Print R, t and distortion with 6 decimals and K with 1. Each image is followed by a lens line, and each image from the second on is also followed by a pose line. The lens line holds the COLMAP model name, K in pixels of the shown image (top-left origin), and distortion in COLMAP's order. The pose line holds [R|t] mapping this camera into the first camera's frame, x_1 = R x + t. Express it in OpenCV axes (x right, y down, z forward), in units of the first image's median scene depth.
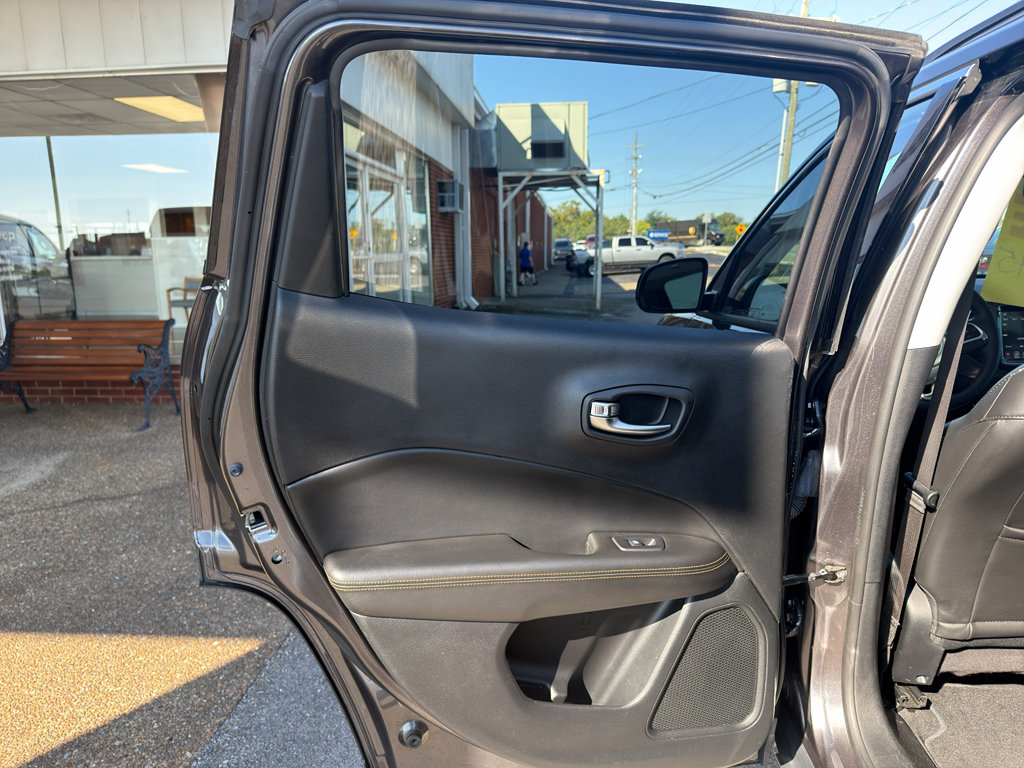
lens RADIAL K [[733.0, 0, 514.7], [0, 733.0, 403.4], [0, 0, 1]] dist [0.004266, 0.001844]
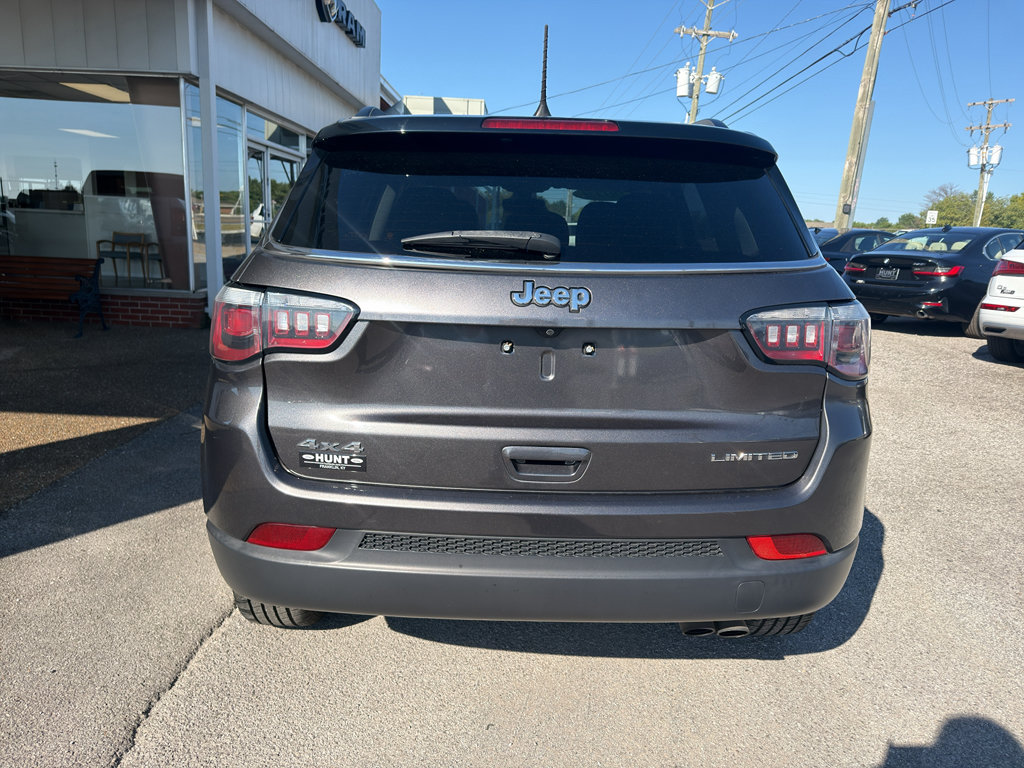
lens RADIAL K [[733.0, 0, 514.7], [0, 733.0, 403.4], [0, 0, 1]] dist [0.004266, 0.001844]
pose [[0.996032, 0.038170, 0.080393, 0.077361], [-0.040190, 0.998912, 0.023667, 0.036354], [-0.079402, -0.026804, 0.996482, -0.167206]]
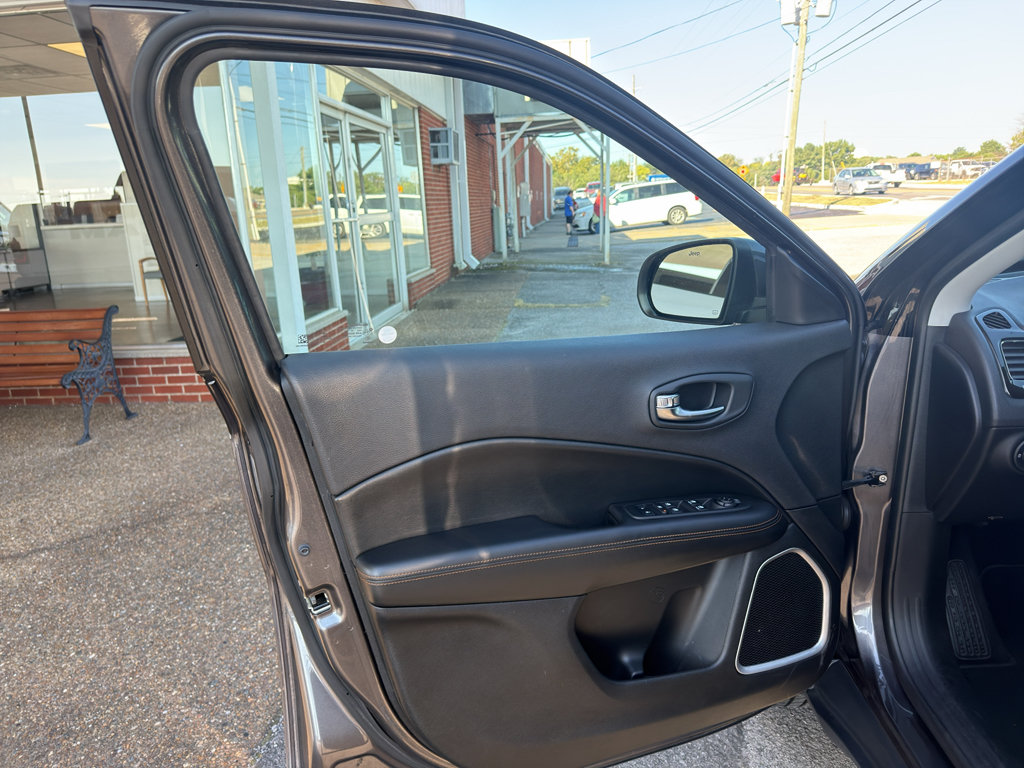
lens RADIAL K [[728.4, 0, 512.0], [0, 728.4, 384.0], [0, 0, 1]] dist [-0.000679, -0.000913]
pose [[0.999479, -0.031133, -0.008566, -0.004046], [0.031465, 0.998630, 0.041821, -0.019253], [0.007252, -0.042069, 0.999088, 0.070850]]
